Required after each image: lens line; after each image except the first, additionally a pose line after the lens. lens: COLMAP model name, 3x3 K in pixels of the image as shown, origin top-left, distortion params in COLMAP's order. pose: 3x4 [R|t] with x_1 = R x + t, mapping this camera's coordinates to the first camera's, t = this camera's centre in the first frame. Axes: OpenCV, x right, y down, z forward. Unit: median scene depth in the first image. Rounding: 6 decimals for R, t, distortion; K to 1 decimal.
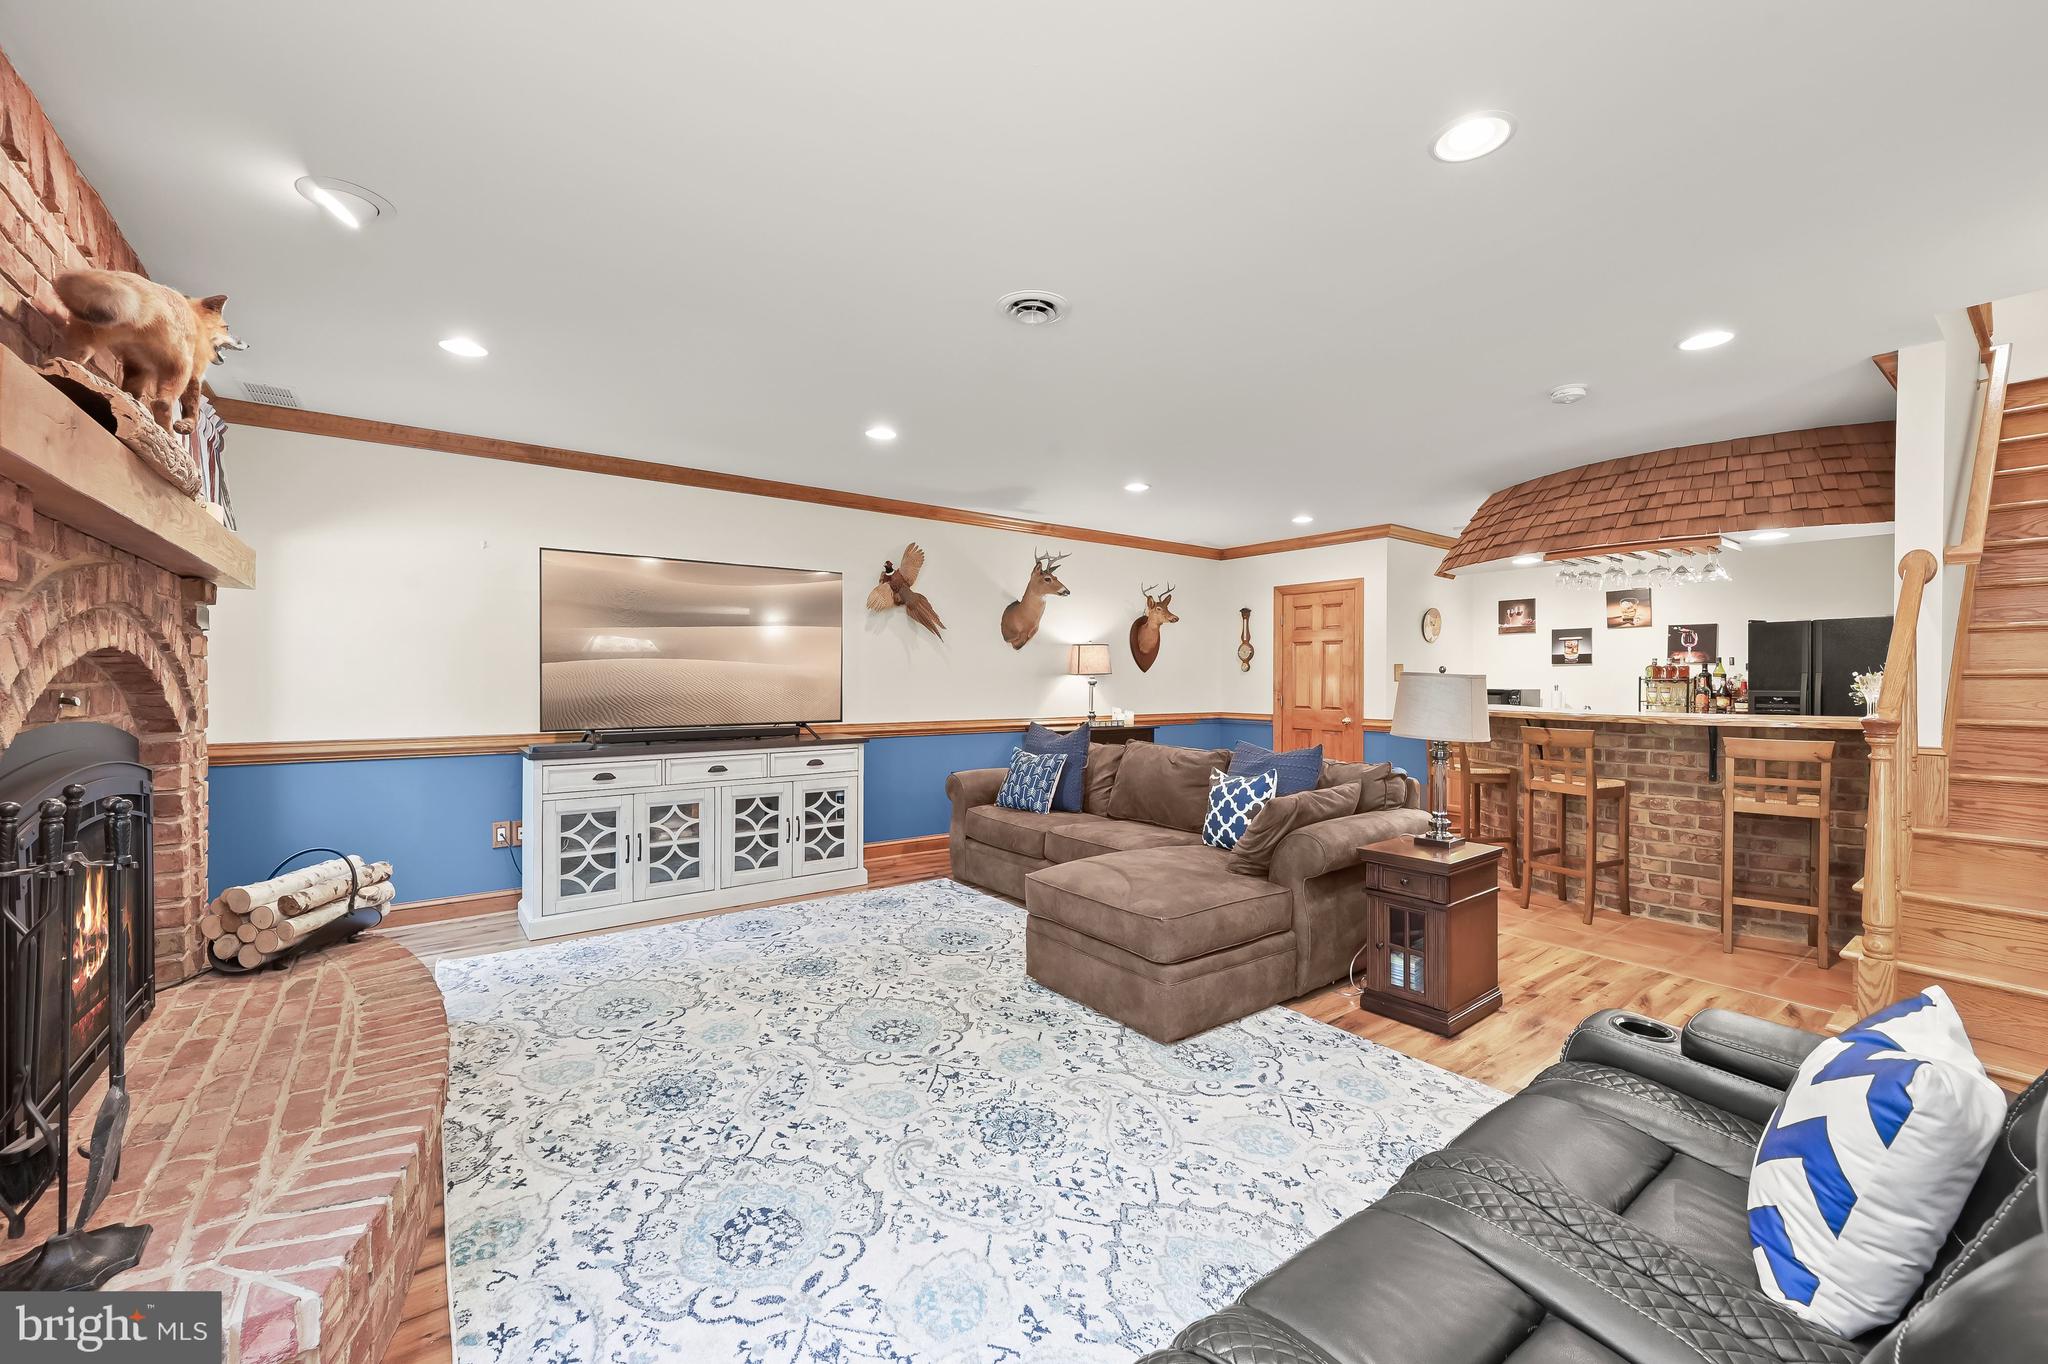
lens RADIAL K [[819.7, 0, 1030.0], [0, 819.7, 678.9], [0, 0, 1]] dist [-0.000234, 0.000023]
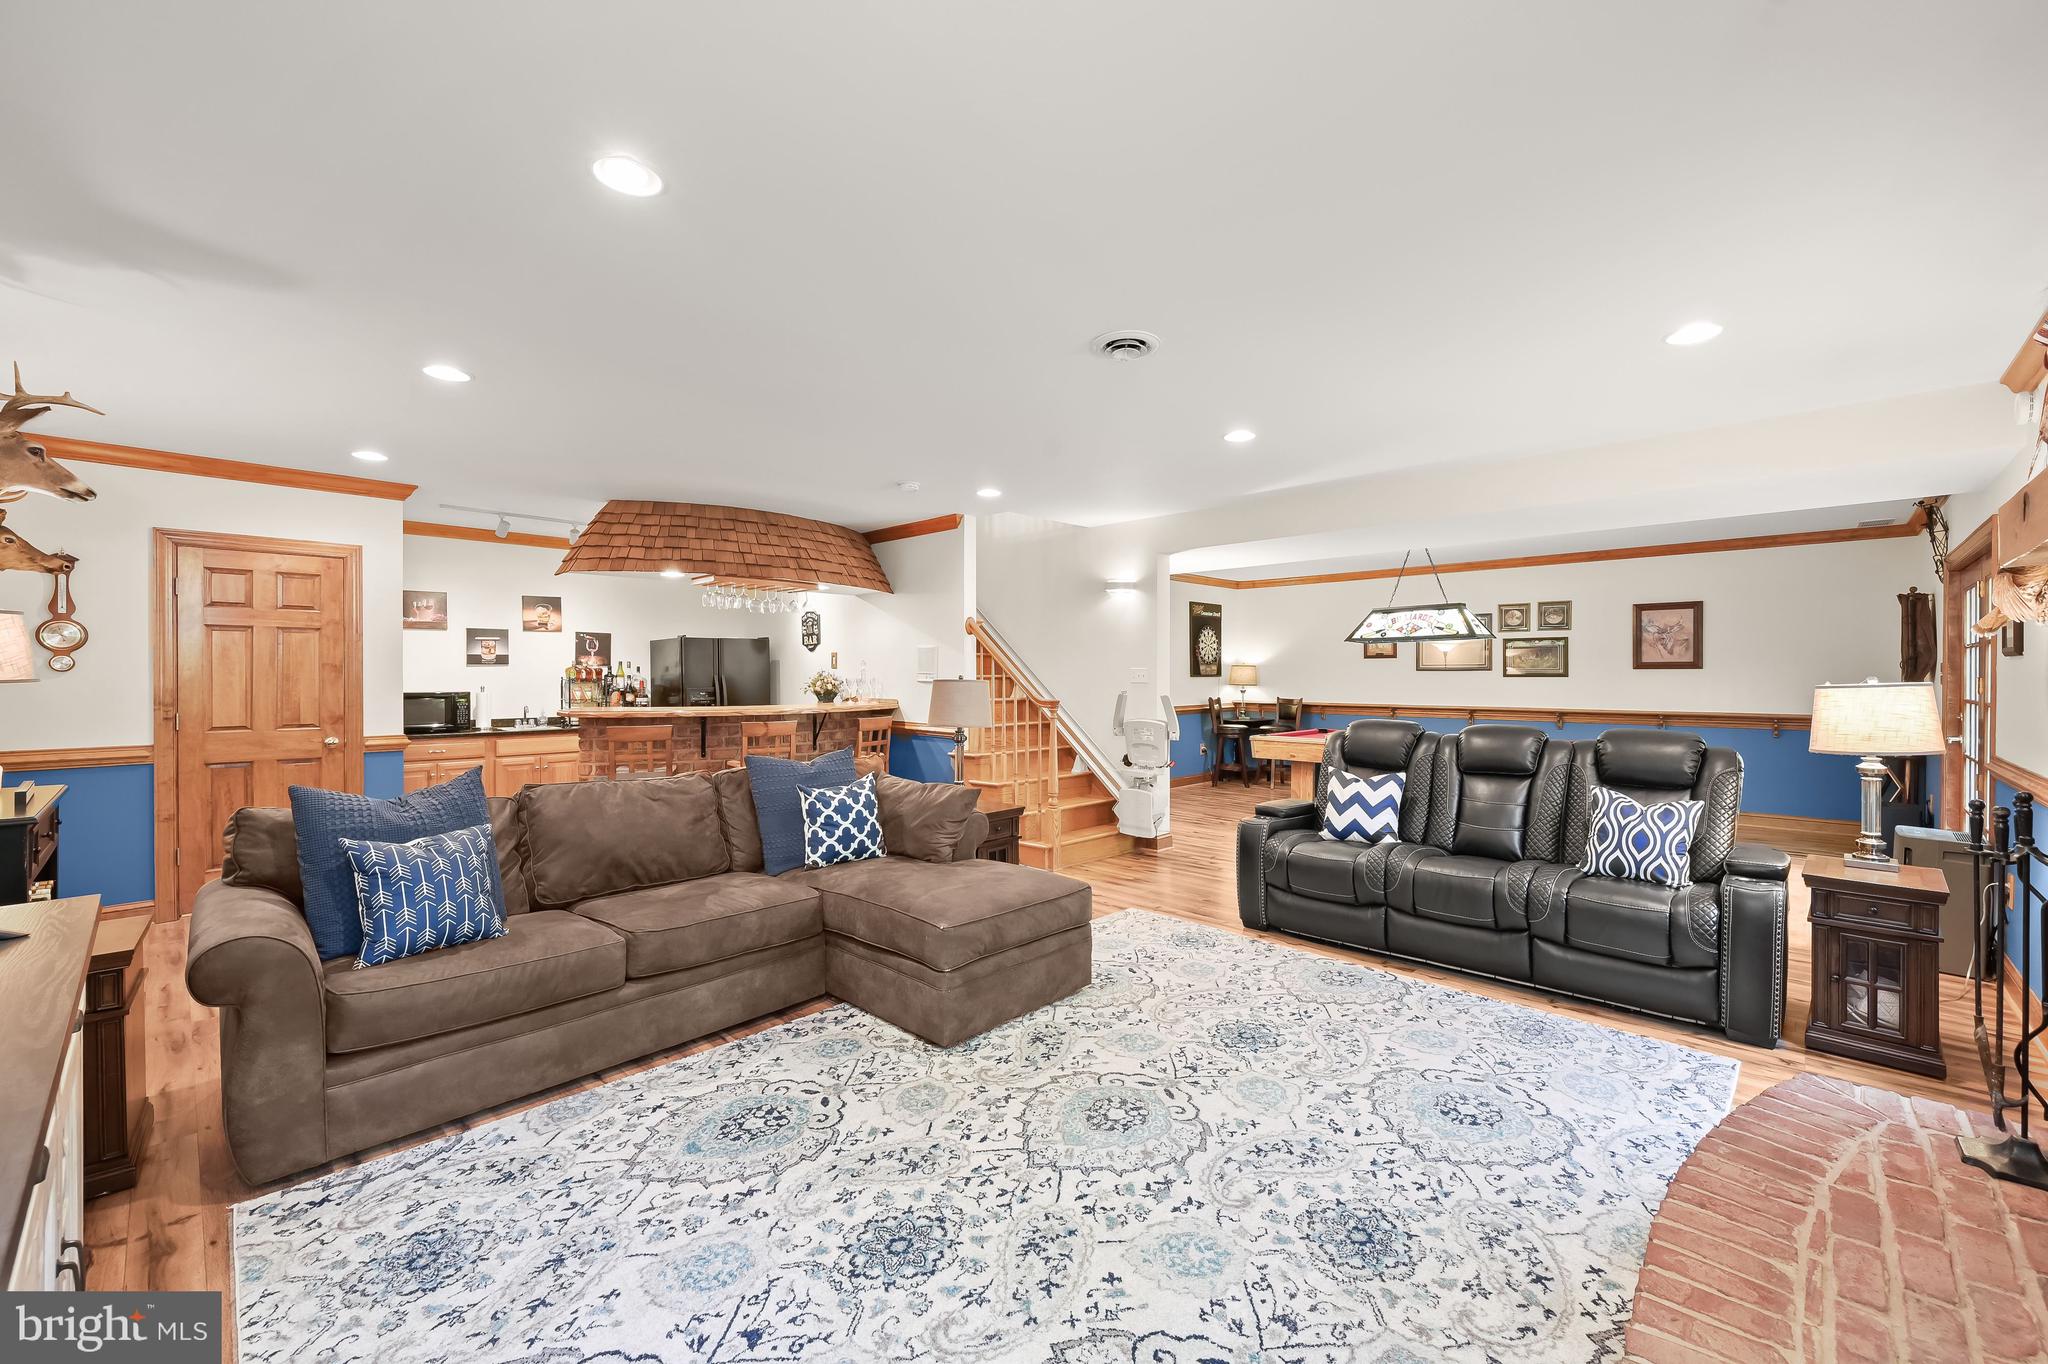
lens RADIAL K [[819.7, 0, 1030.0], [0, 819.7, 678.9], [0, 0, 1]] dist [-0.000234, 0.000023]
pose [[-0.156842, -0.009419, 0.987579, -0.674354], [0.000363, 0.999954, 0.009595, -0.016759], [-0.987624, 0.001863, -0.156832, 0.840885]]
